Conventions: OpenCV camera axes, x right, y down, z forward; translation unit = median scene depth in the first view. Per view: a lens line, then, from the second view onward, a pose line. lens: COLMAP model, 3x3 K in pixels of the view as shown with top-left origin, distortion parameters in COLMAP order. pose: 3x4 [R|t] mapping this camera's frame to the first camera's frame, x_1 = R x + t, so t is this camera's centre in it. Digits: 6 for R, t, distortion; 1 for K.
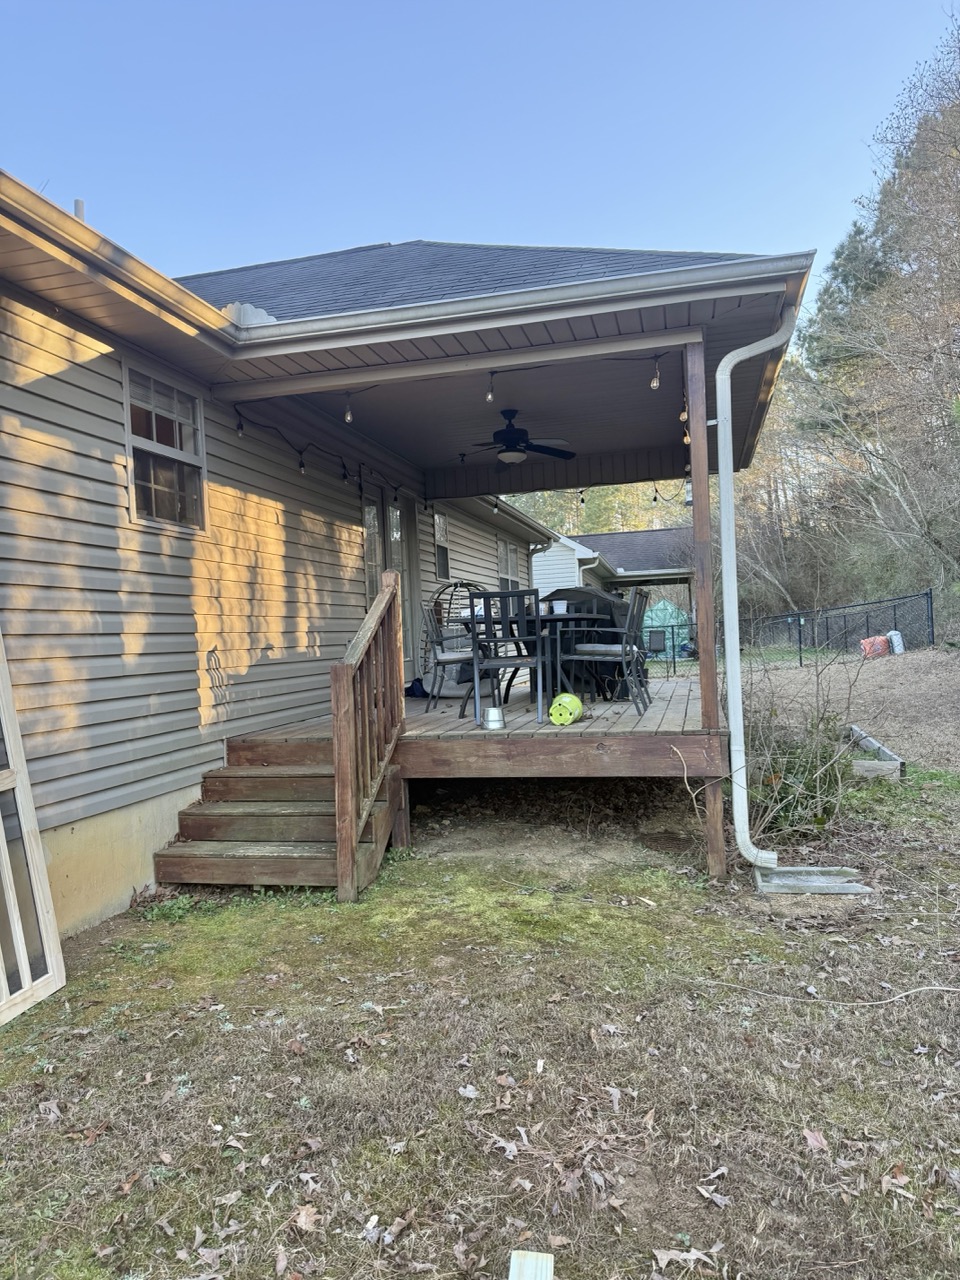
lens RADIAL K [[889.8, 0, 486.1], [0, 889.8, 634.8], [0, 0, 1]] dist [0.138325, -0.172732]
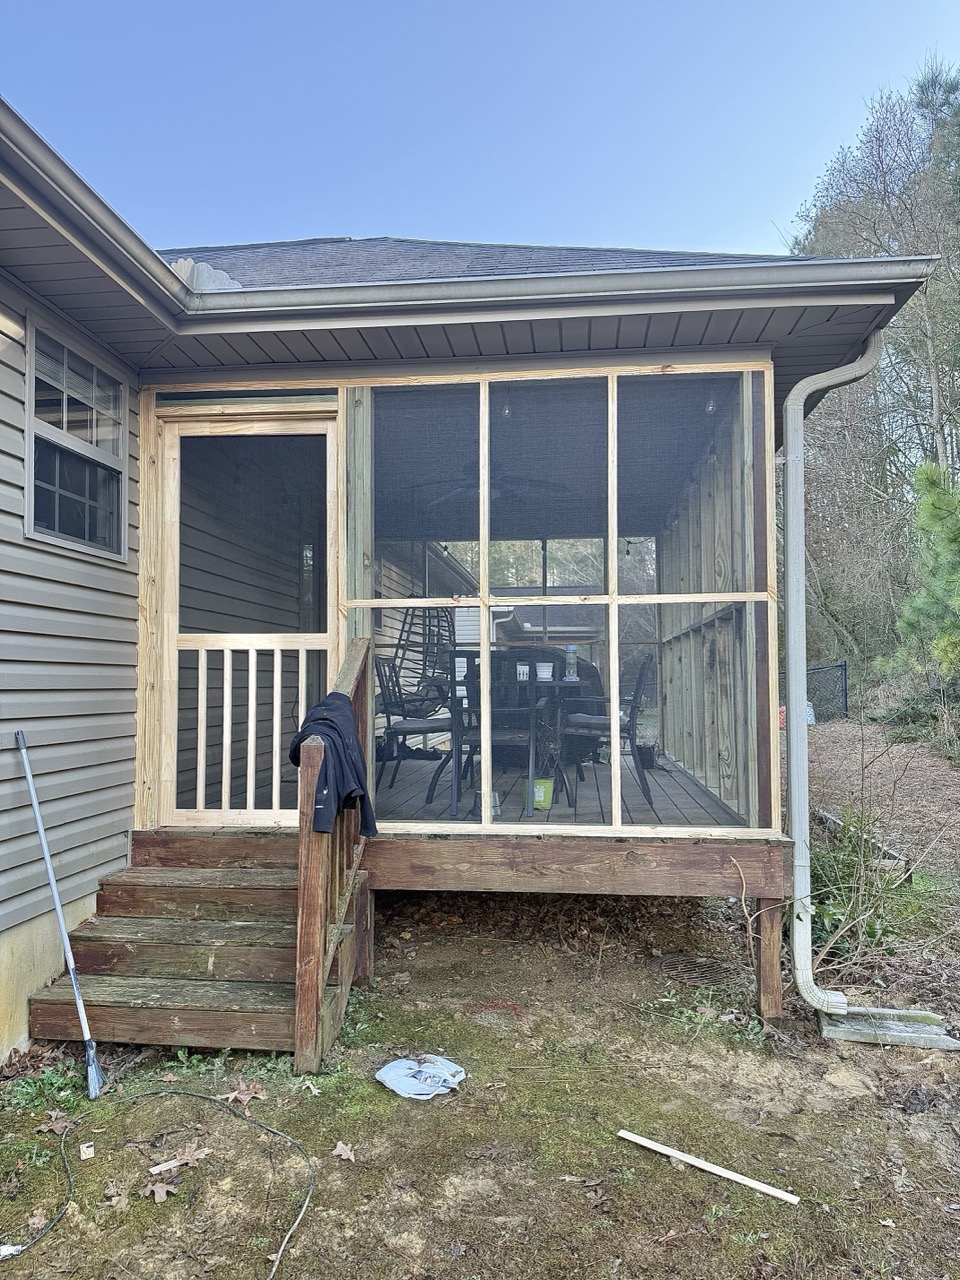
lens RADIAL K [[892.5, 0, 483.0], [0, 892.5, 648.0], [0, 0, 1]] dist [0.091788, -0.116033]
pose [[0.990656, 0.046024, 0.128386, -0.112568], [-0.040767, 0.998231, -0.043285, -0.018076], [-0.130151, 0.037646, 0.990779, 0.226506]]
